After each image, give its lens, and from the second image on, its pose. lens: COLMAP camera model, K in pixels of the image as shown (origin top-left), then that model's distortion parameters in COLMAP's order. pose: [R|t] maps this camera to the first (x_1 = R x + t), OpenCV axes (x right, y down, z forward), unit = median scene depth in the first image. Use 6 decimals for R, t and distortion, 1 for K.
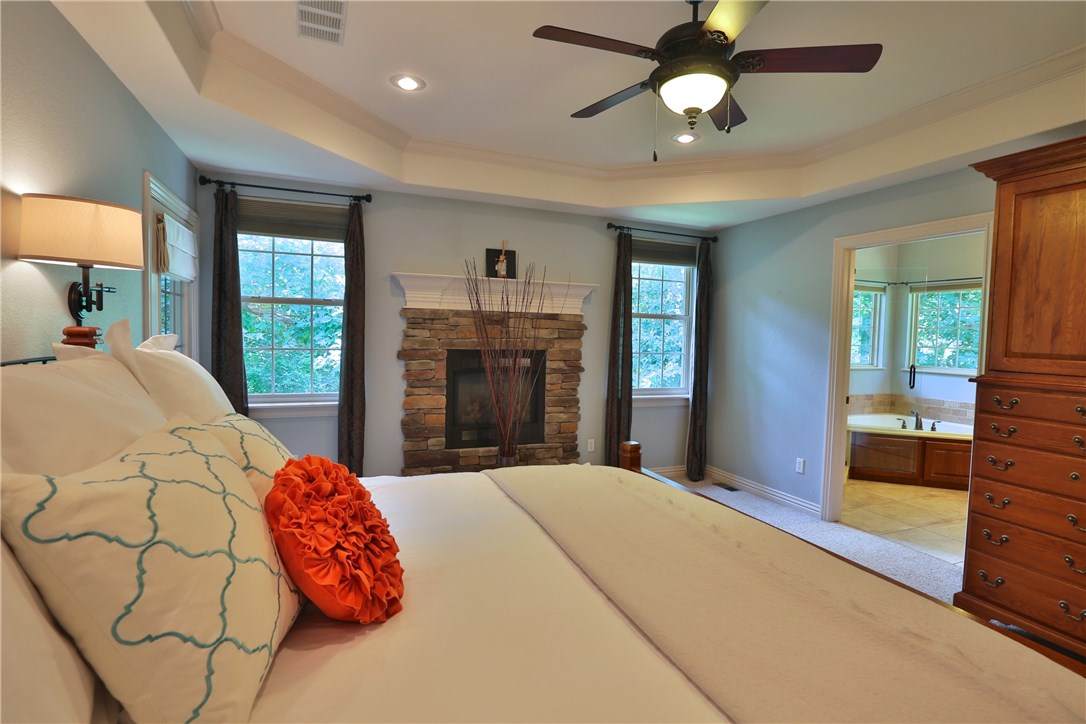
lens RADIAL K [[526.1, 0, 547.2], [0, 526.1, 356.7], [0, 0, 1]] dist [-0.032448, 0.004249]
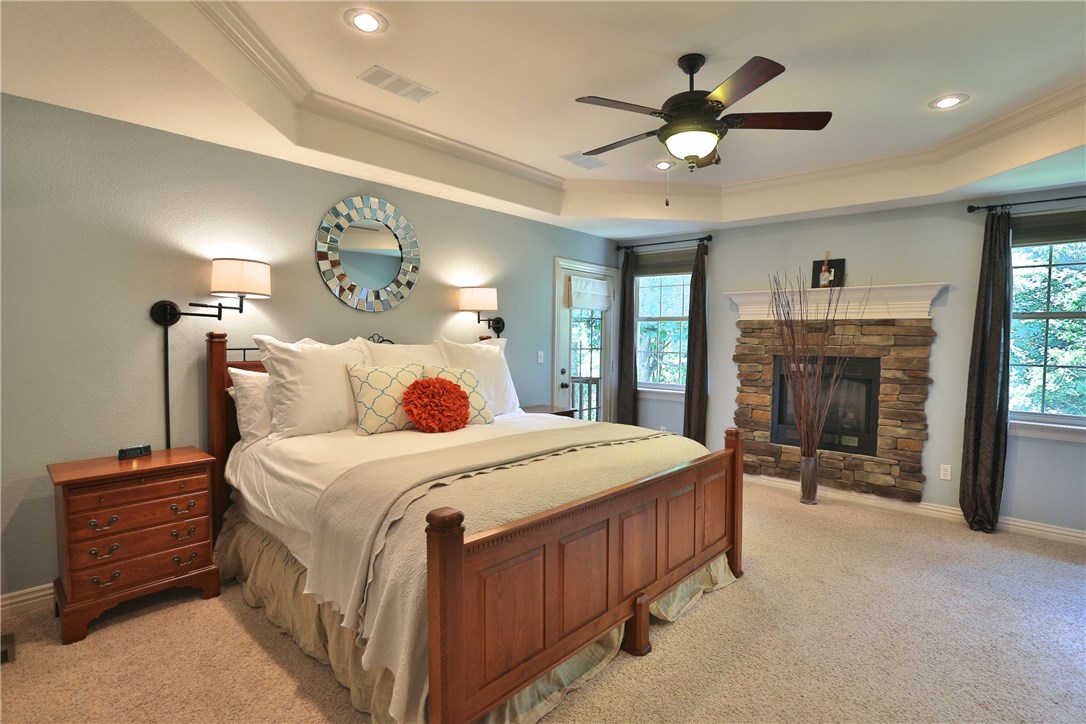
lens RADIAL K [[526.1, 0, 548.0], [0, 526.1, 364.2], [0, 0, 1]] dist [-0.032448, 0.004249]
pose [[0.440071, 0.031311, -0.897417, 0.602229], [-0.039798, 0.999090, 0.015342, 0.008300], [0.897081, 0.028964, 0.440916, 0.059951]]
